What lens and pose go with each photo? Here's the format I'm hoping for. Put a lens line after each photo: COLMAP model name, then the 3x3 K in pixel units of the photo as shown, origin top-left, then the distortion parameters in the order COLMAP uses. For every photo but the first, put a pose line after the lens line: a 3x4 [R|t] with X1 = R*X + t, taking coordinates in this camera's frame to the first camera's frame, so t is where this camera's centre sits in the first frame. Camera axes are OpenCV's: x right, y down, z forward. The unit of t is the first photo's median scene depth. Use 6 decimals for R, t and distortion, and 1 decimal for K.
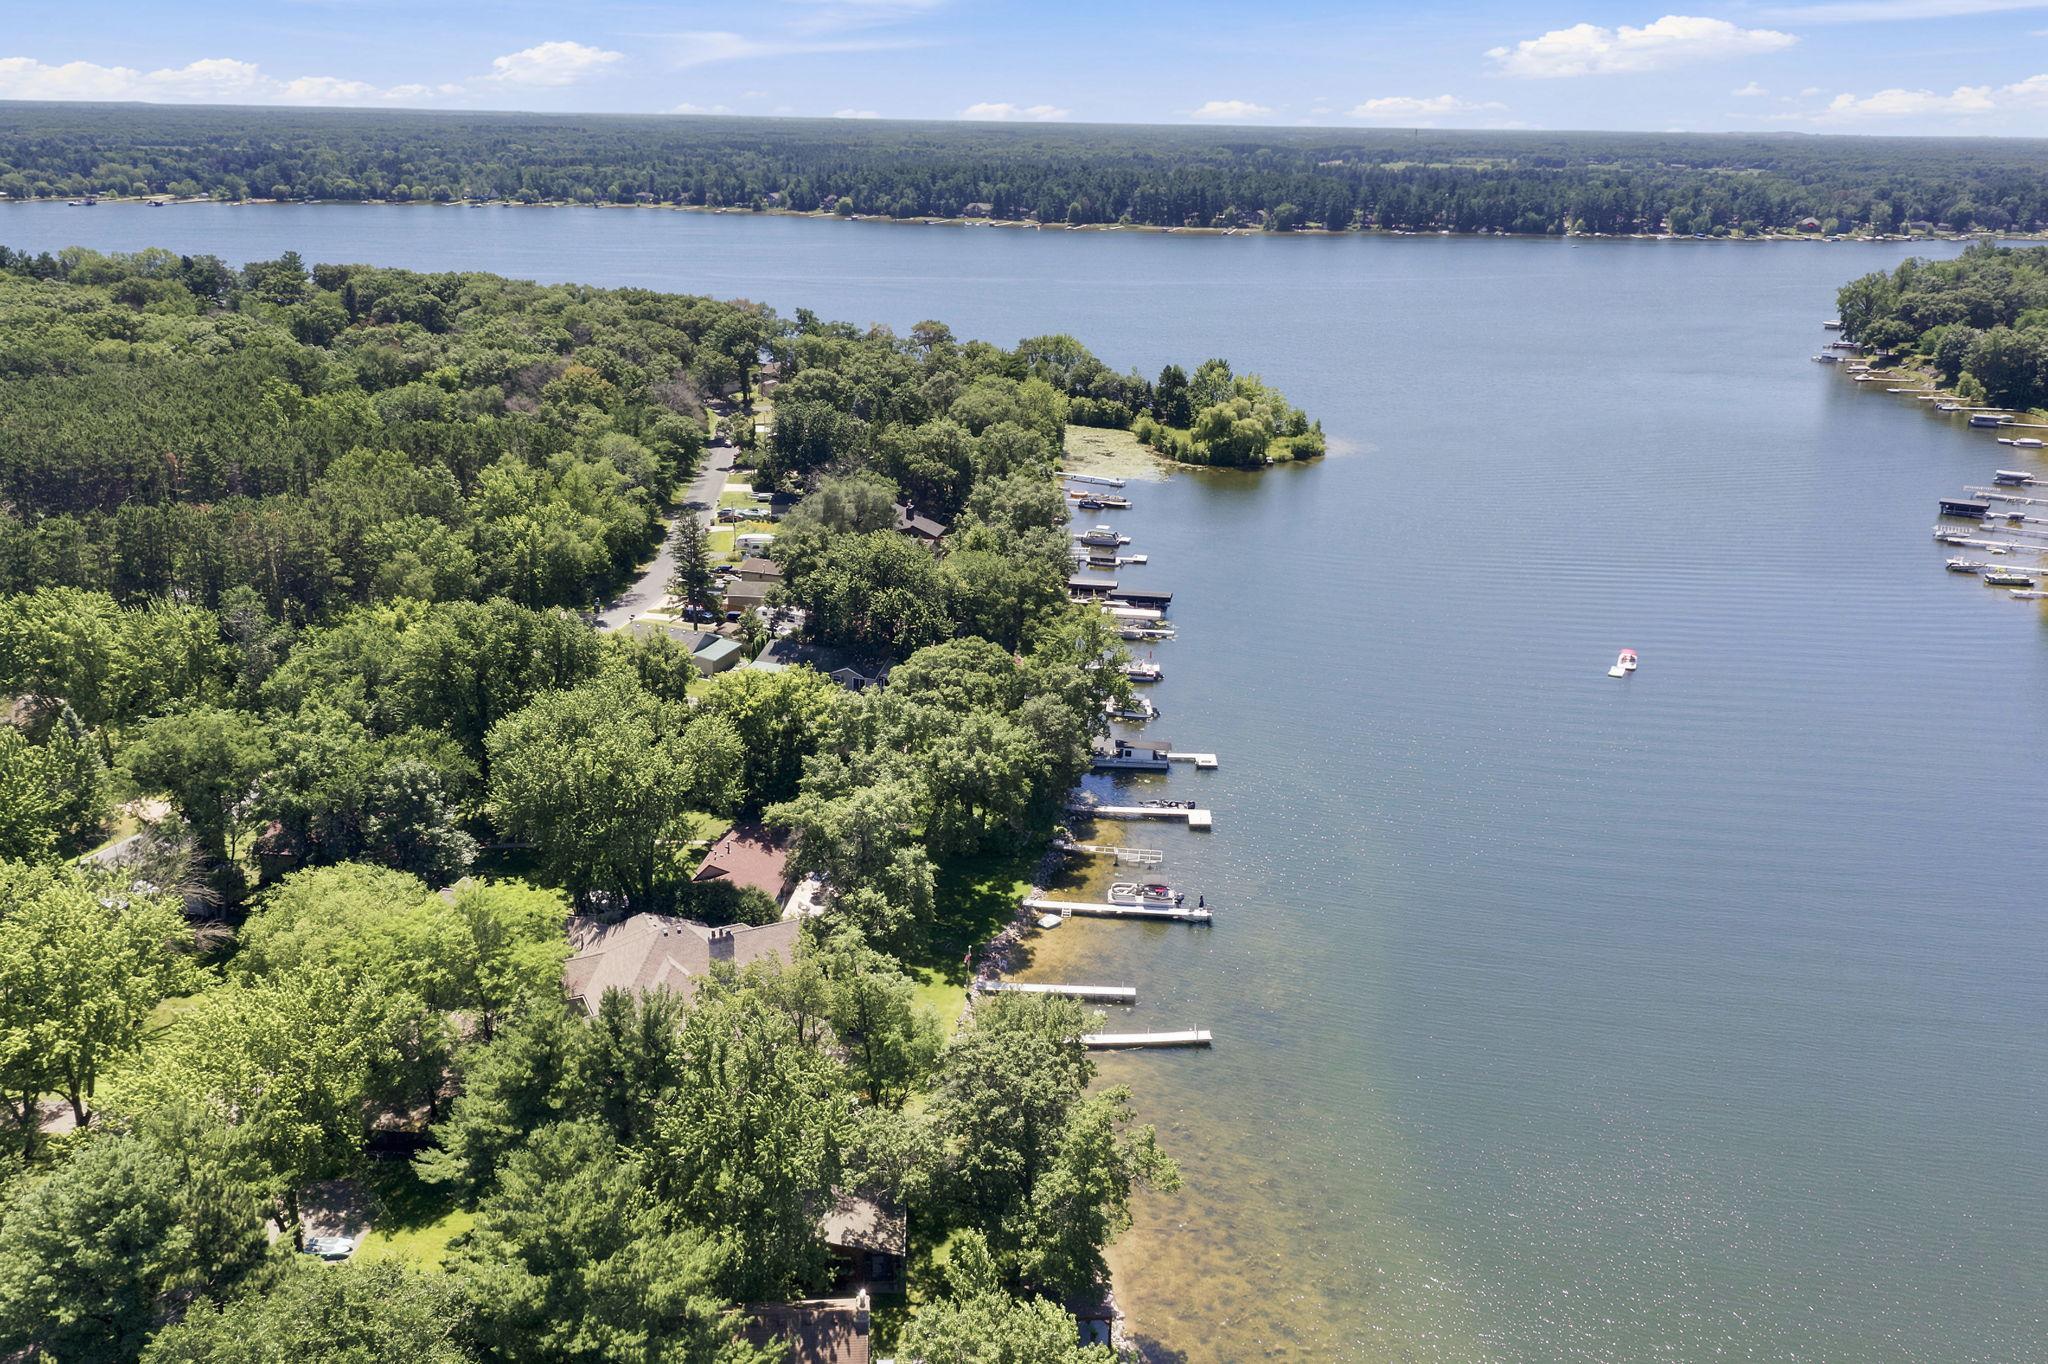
lens RADIAL K [[1626.0, 0, 1022.5], [0, 1626.0, 682.9], [0, 0, 1]] dist [0.004089, 0.020681]
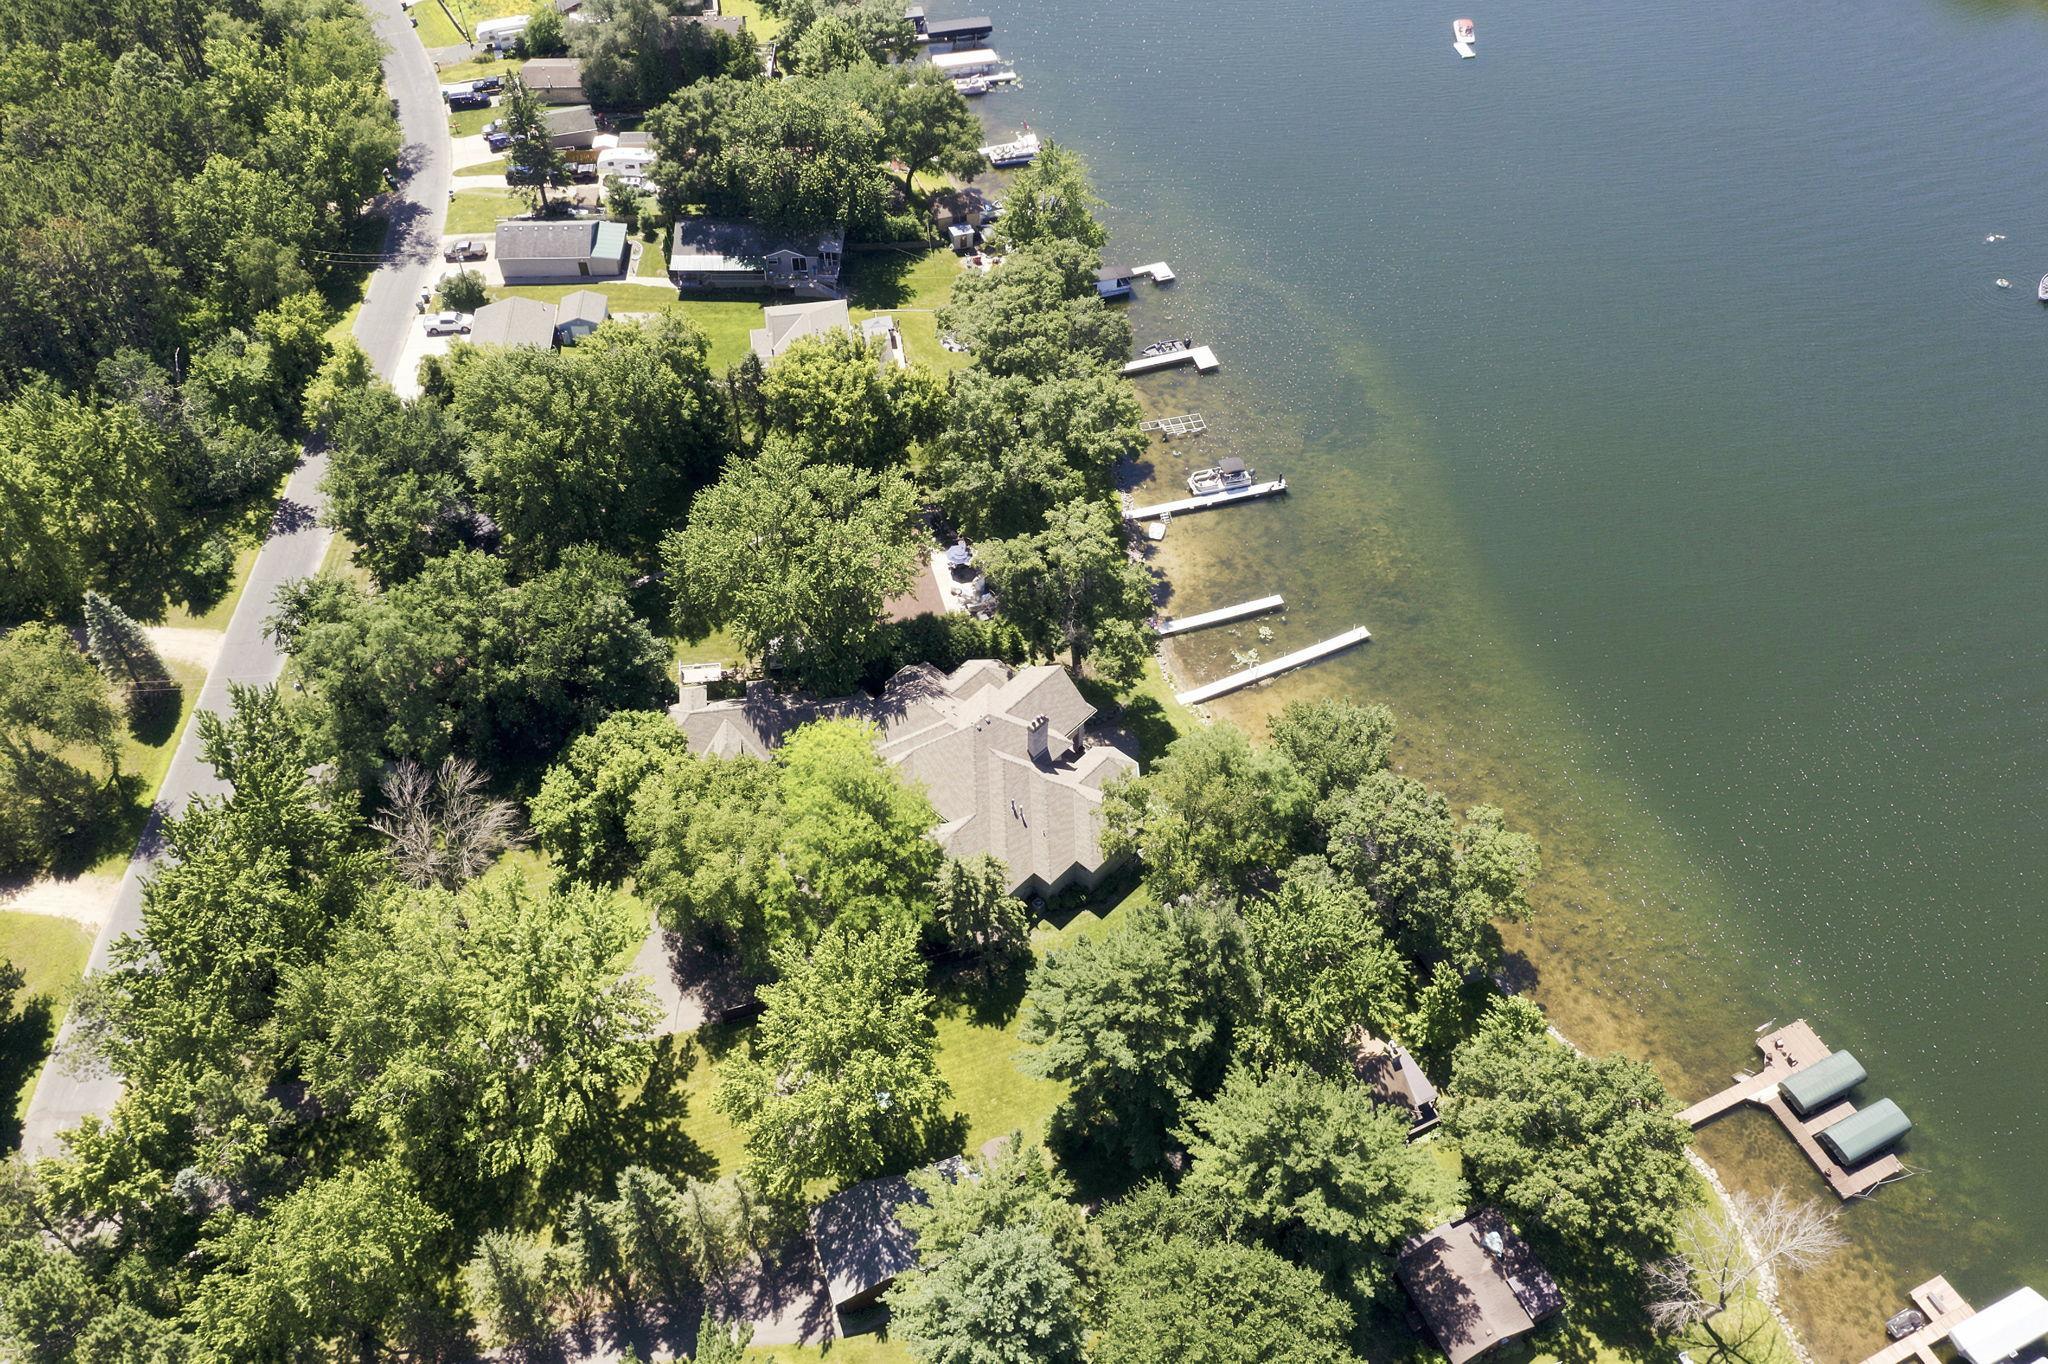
lens RADIAL K [[1626.0, 0, 1016.1], [0, 1626.0, 682.2], [0, 0, 1]] dist [0.004089, 0.020681]
pose [[0.931644, -0.282073, 0.229074, -0.135108], [0.131548, 0.849461, 0.510990, -0.130159], [-0.338726, -0.445926, 0.828501, 0.034323]]
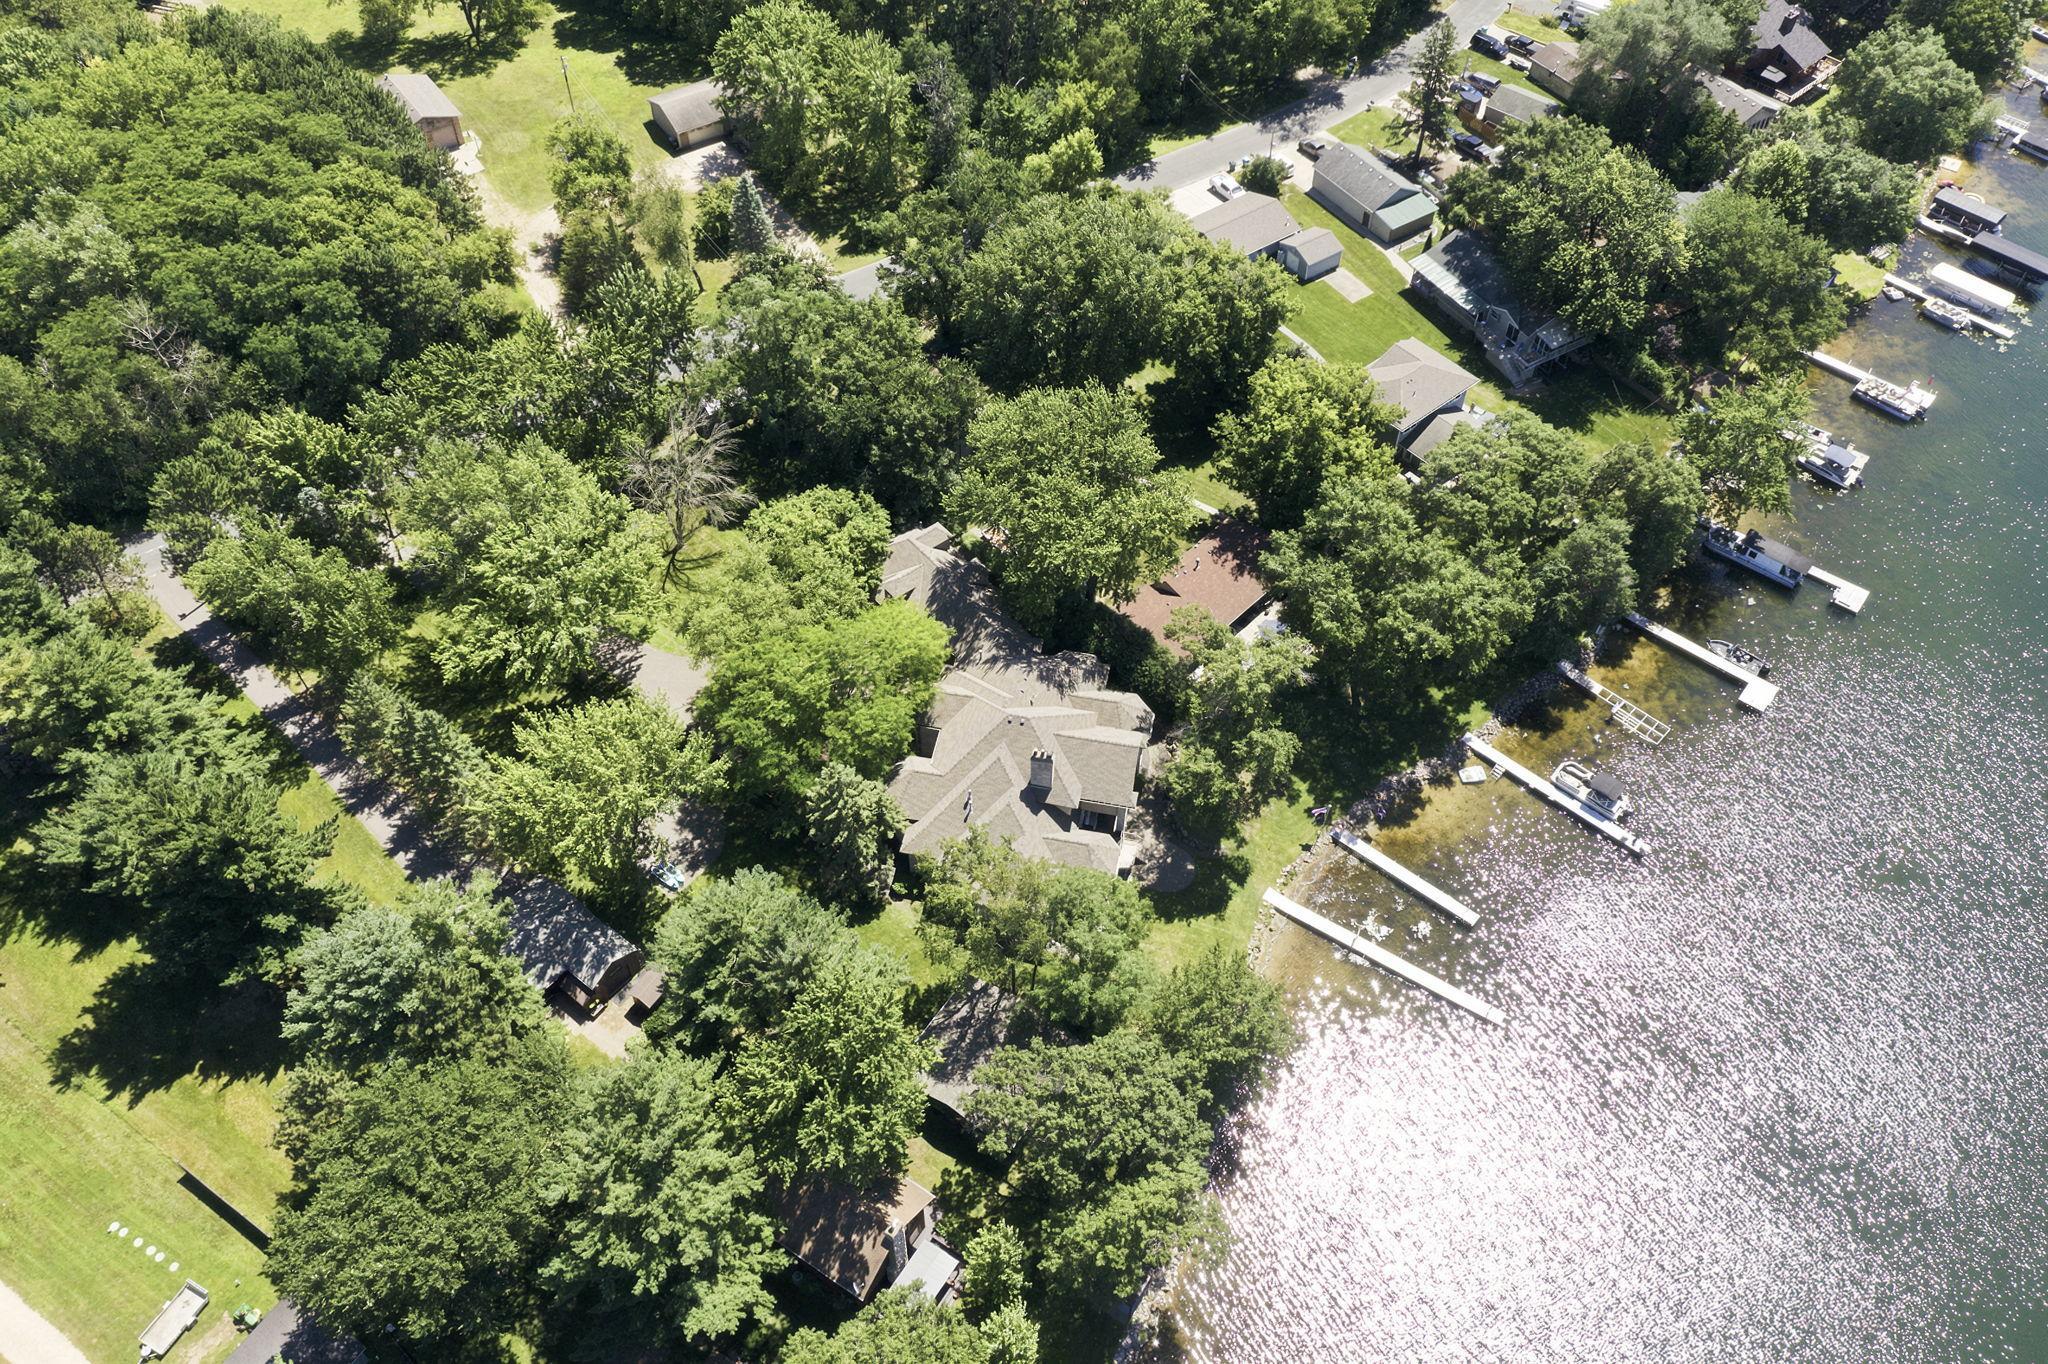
lens RADIAL K [[1626.0, 0, 1016.3], [0, 1626.0, 672.1], [0, 0, 1]] dist [0.004089, 0.020681]
pose [[0.795783, 0.461401, -0.392222, 0.057438], [-0.195426, 0.808690, 0.554824, -0.142537], [0.573182, -0.364869, 0.733711, 0.073094]]
